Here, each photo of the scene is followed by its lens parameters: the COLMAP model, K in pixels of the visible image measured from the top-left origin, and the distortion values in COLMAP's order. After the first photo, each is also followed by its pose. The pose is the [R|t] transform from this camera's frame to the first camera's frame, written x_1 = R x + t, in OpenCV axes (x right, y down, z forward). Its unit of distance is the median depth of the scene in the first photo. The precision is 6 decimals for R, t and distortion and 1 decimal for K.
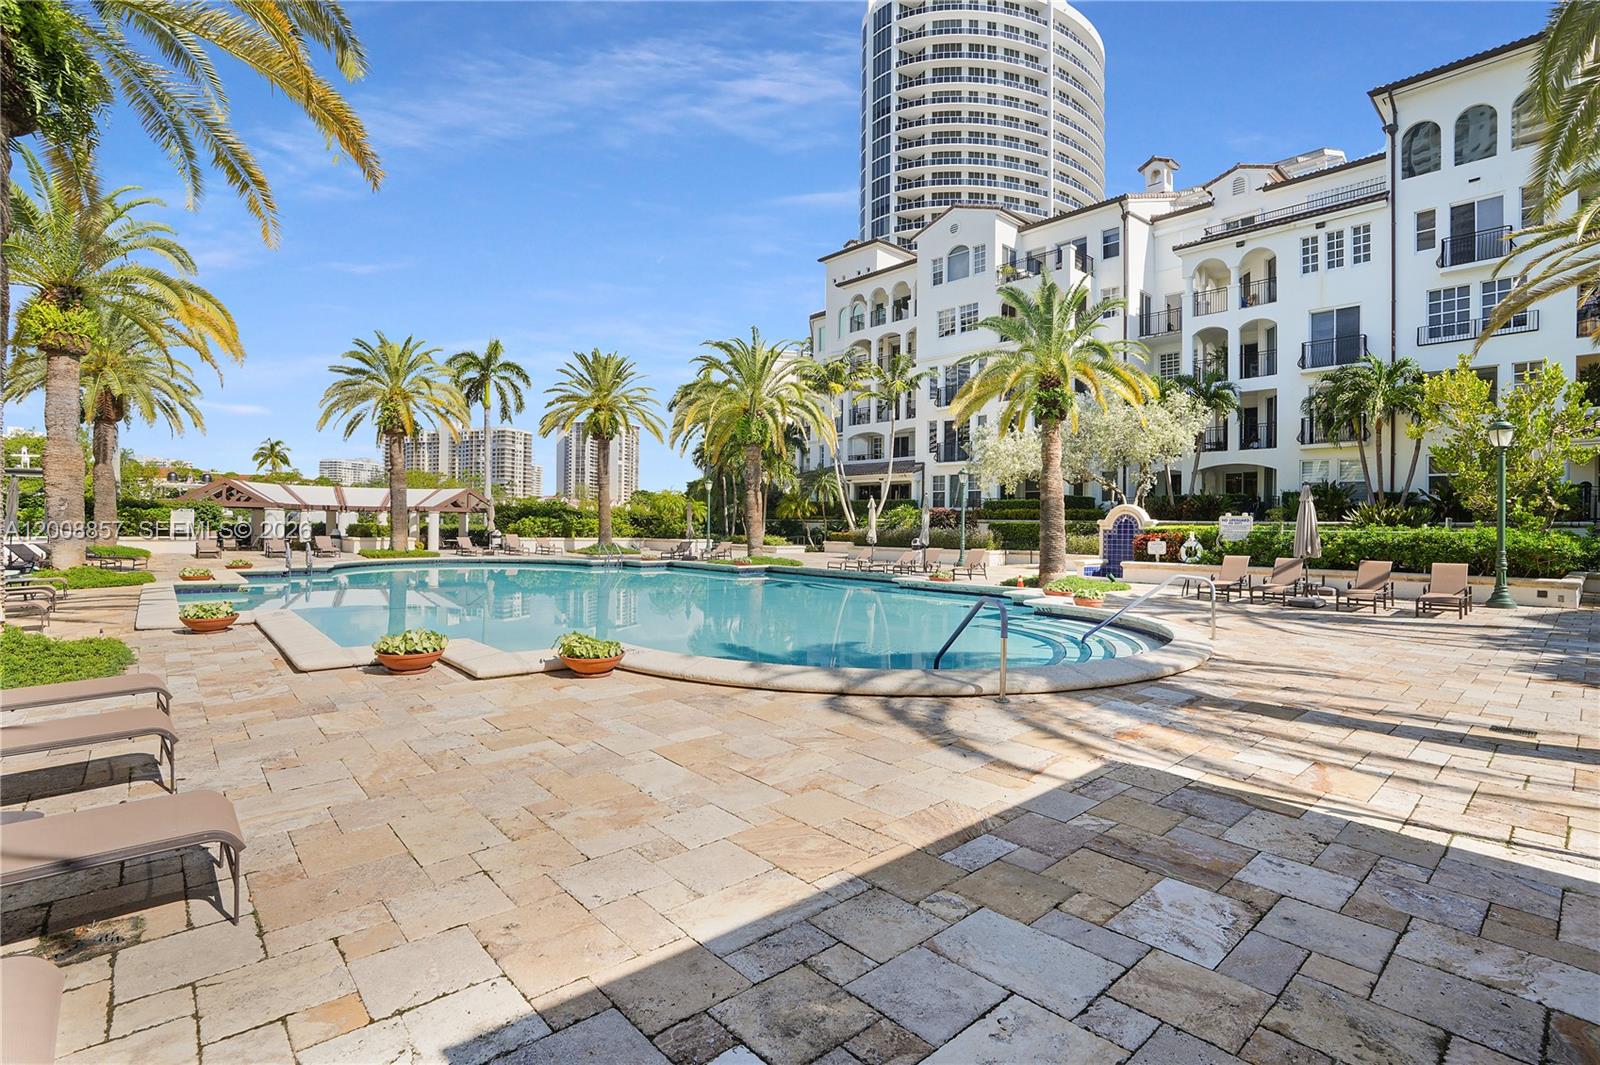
lens RADIAL K [[760.2, 0, 794.9], [0, 760.2, 531.0], [0, 0, 1]] dist [-0.022563, 0.000296]
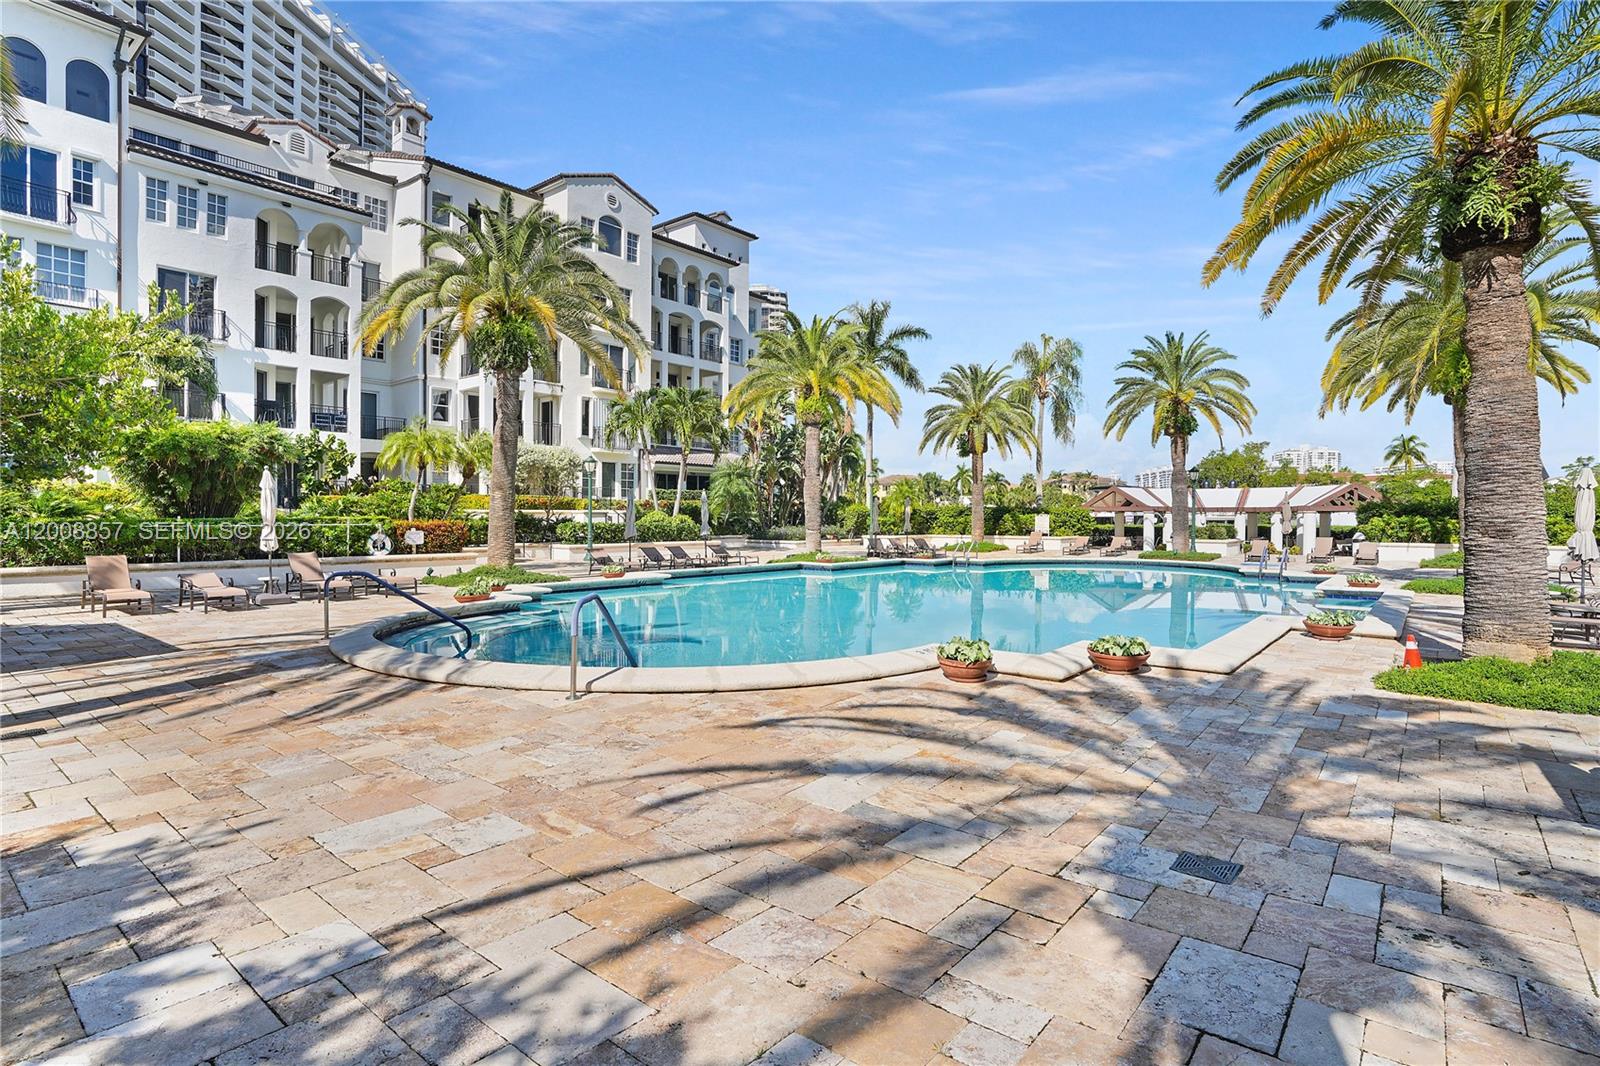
lens RADIAL K [[795.2, 0, 807.4], [0, 795.2, 534.9], [0, 0, 1]] dist [-0.017613, 0.000335]
pose [[0.180958, 0.007479, -0.983462, 0.332585], [-0.007363, 0.999953, 0.006249, 0.000067], [0.983463, 0.006111, 0.181005, 0.276794]]
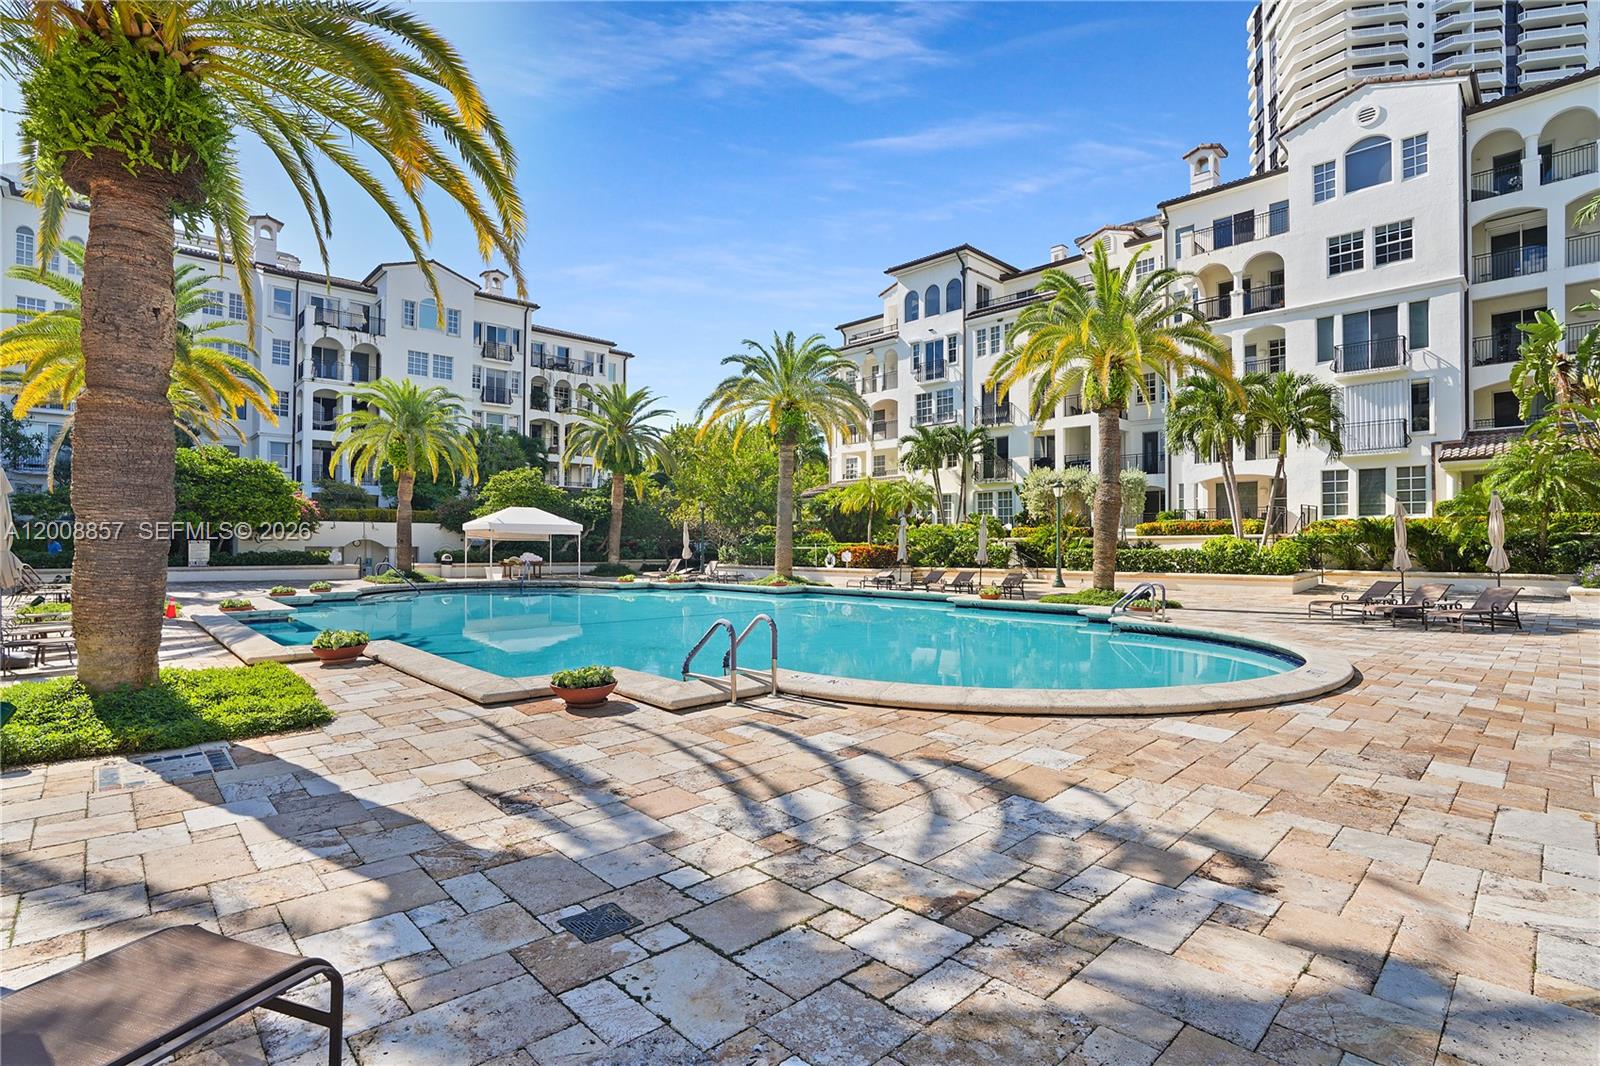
lens RADIAL K [[760.2, 0, 799.6], [0, 760.2, 534.3], [0, 0, 1]] dist [-0.022563, 0.000296]
pose [[-0.997599, -0.016297, -0.067309, -0.172723], [-0.016096, 0.999864, -0.003520, -0.013087], [0.067357, -0.002428, -0.997726, 0.926780]]
